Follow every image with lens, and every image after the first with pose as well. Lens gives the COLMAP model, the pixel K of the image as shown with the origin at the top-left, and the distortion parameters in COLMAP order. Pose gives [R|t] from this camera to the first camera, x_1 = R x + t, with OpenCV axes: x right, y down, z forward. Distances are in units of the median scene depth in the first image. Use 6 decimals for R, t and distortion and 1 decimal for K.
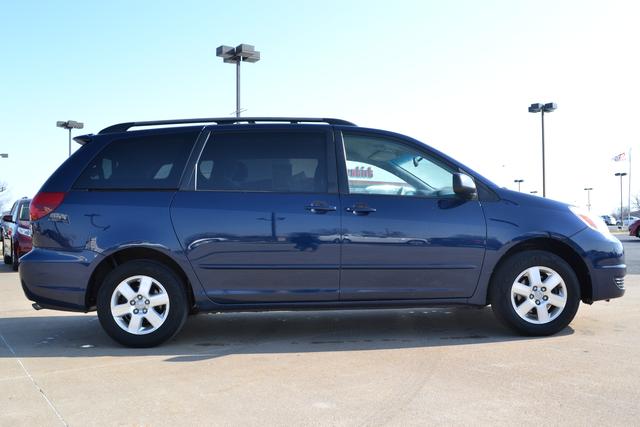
lens RADIAL K [[572.4, 0, 319.7], [0, 572.4, 223.6], [0, 0, 1]] dist [-0.068689, 0.015293]
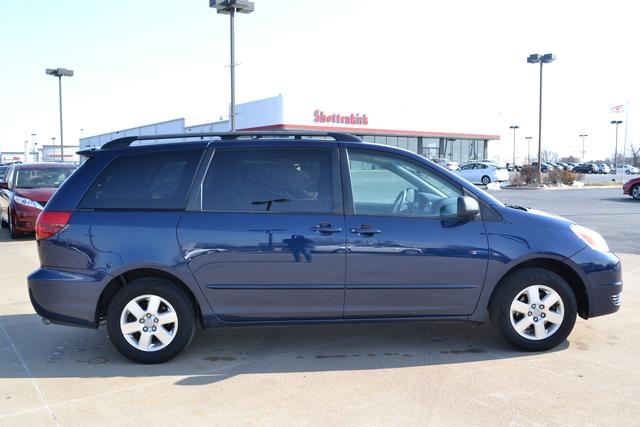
lens RADIAL K [[572.4, 0, 319.6], [0, 572.4, 222.3], [0, 0, 1]] dist [-0.068689, 0.015293]
pose [[0.999933, 0.003228, 0.011120, -0.020541], [-0.004280, 0.995382, 0.095901, -0.134370], [-0.010759, -0.095942, 0.995329, -0.005254]]
